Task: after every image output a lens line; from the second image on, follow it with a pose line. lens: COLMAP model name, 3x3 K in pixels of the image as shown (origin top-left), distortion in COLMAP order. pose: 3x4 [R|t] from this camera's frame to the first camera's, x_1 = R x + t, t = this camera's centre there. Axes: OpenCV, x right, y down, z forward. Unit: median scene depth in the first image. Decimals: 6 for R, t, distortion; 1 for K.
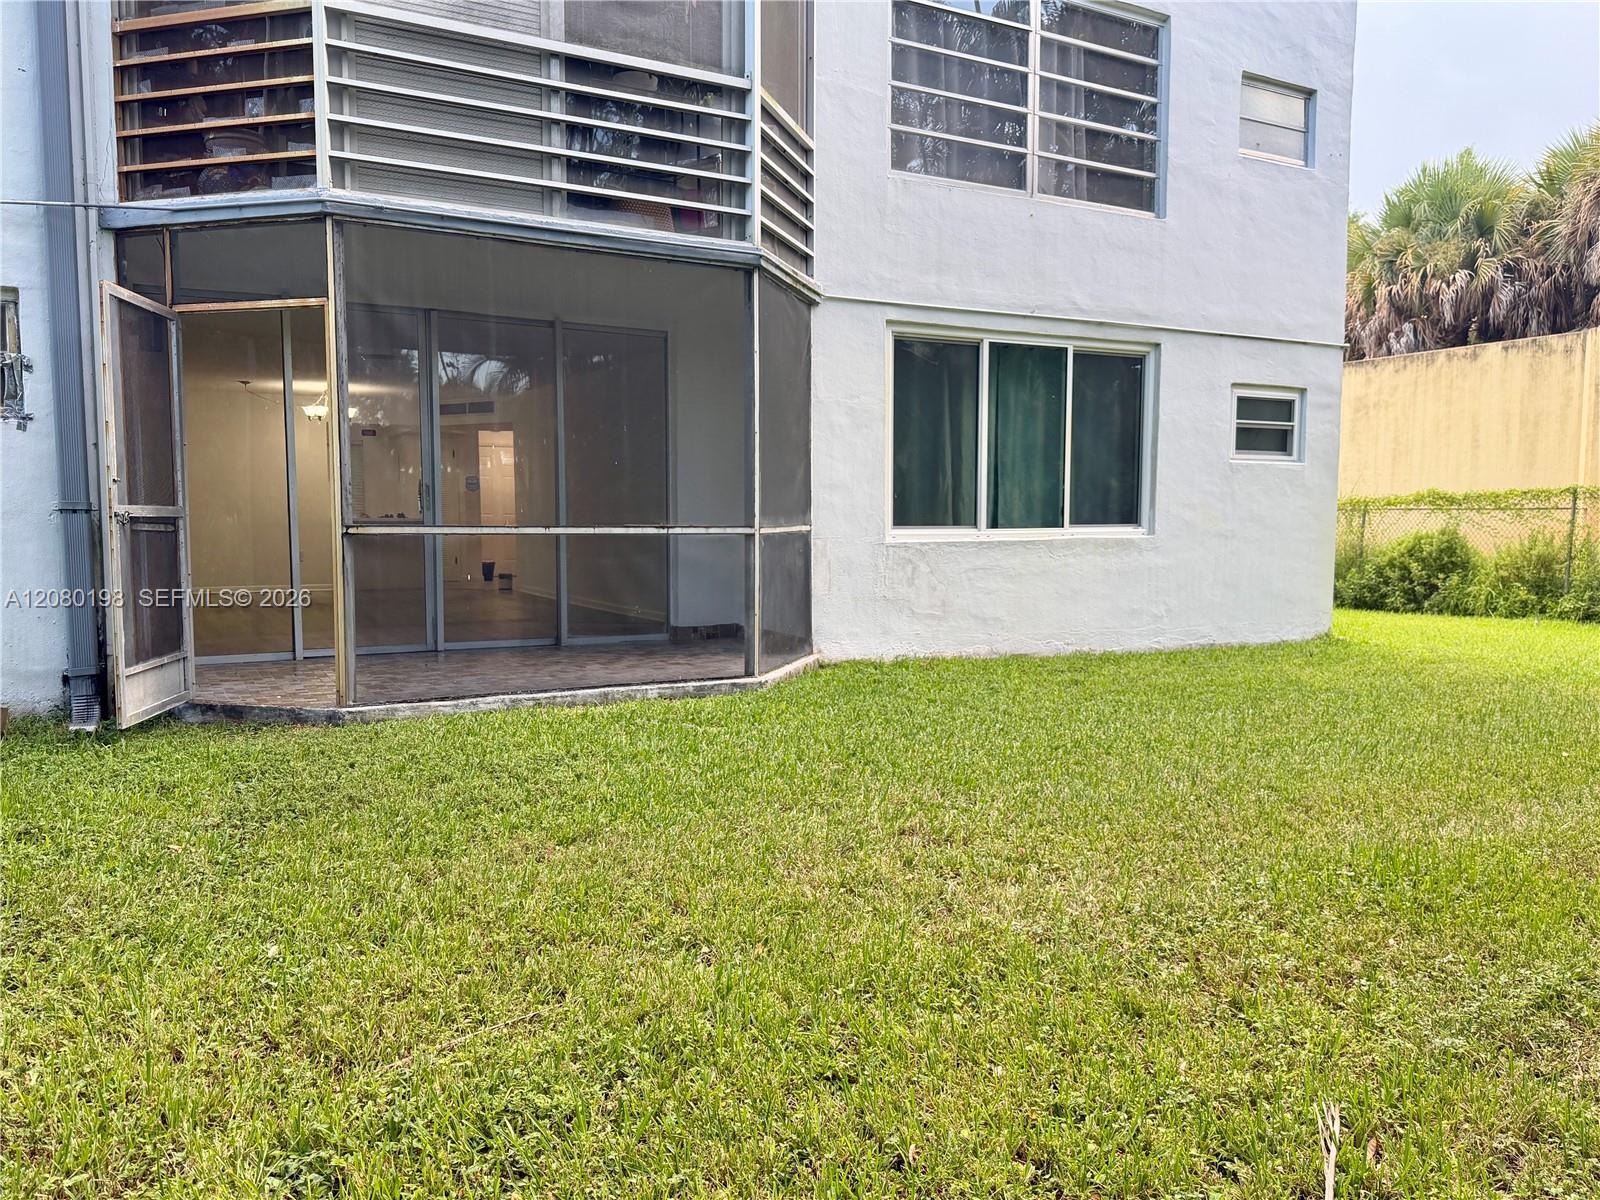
lens RADIAL K [[1202.7, 0, 799.7], [0, 1202.7, 605.0], [0, 0, 1]] dist [0.014028, 0.001933]
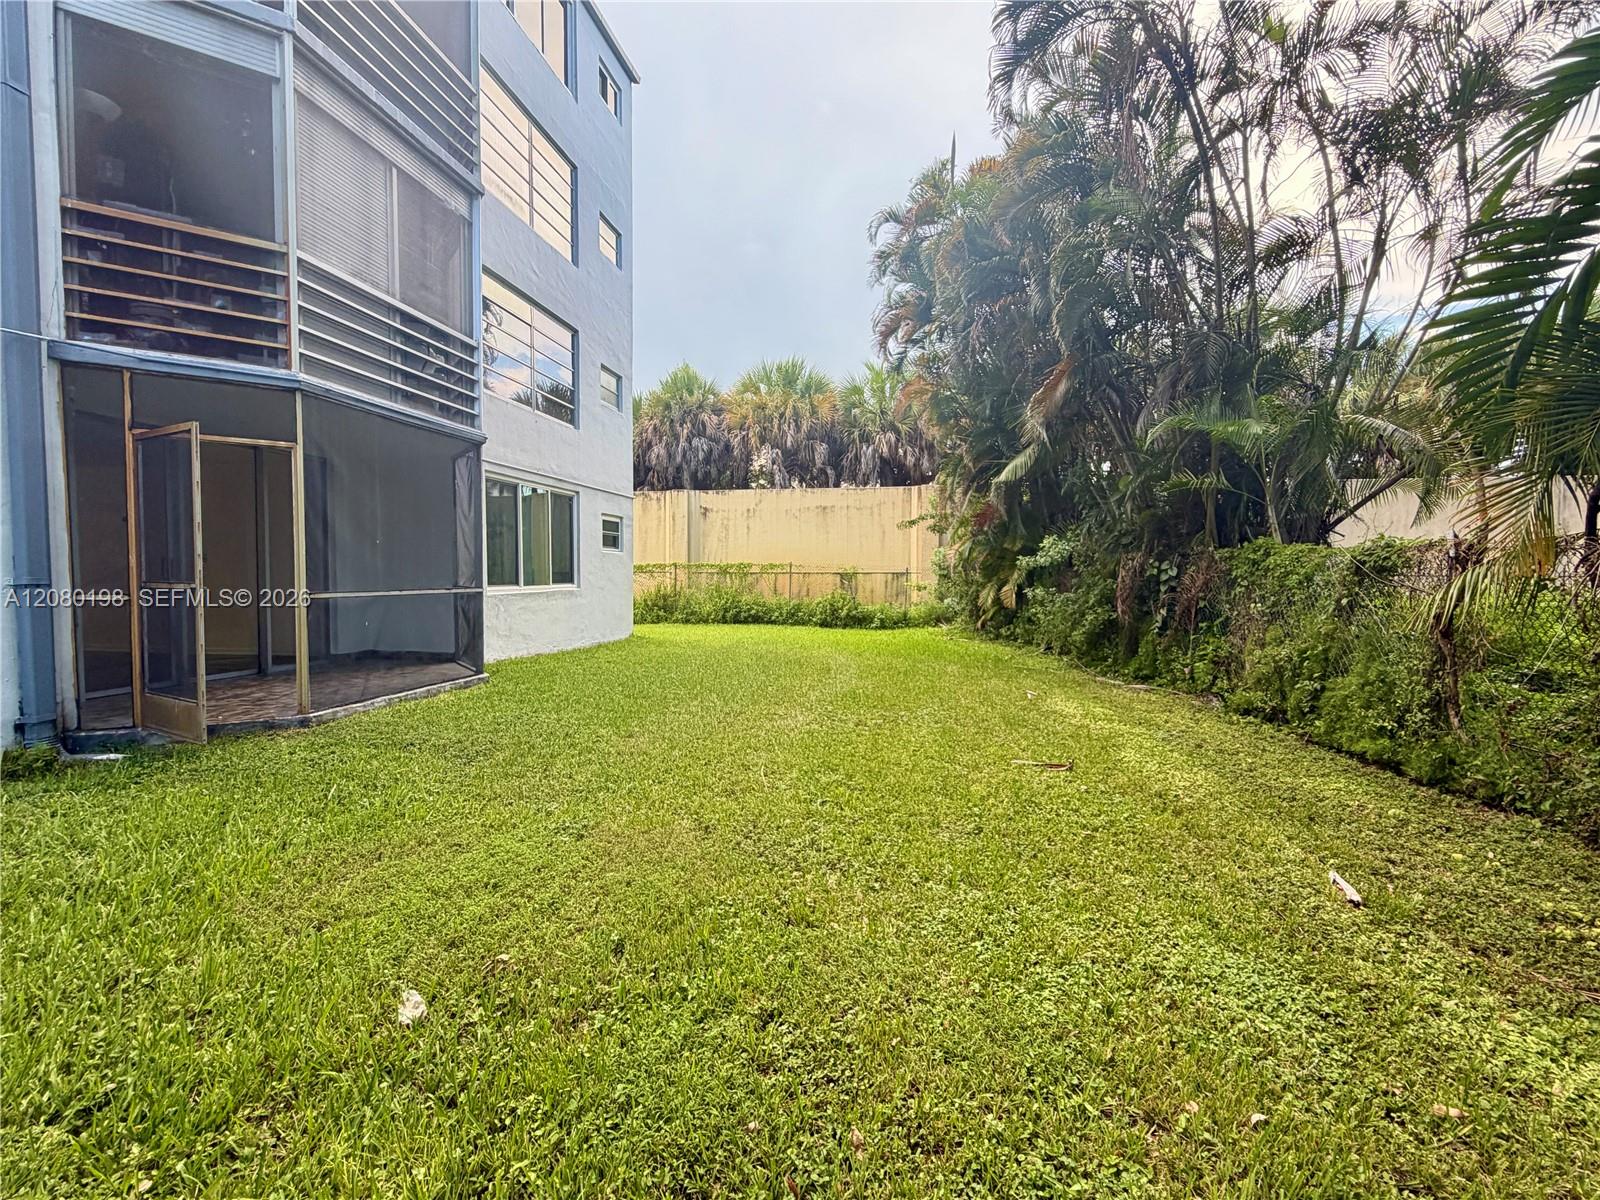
lens RADIAL K [[745.5, 0, 800.6], [0, 745.5, 599.7], [0, 0, 1]] dist [0.000095, -0.000101]
pose [[0.624925, -0.027774, 0.780191, -0.622632], [0.055853, 0.998397, -0.009196, -0.012891], [-0.778684, 0.049322, 0.625474, -0.056094]]
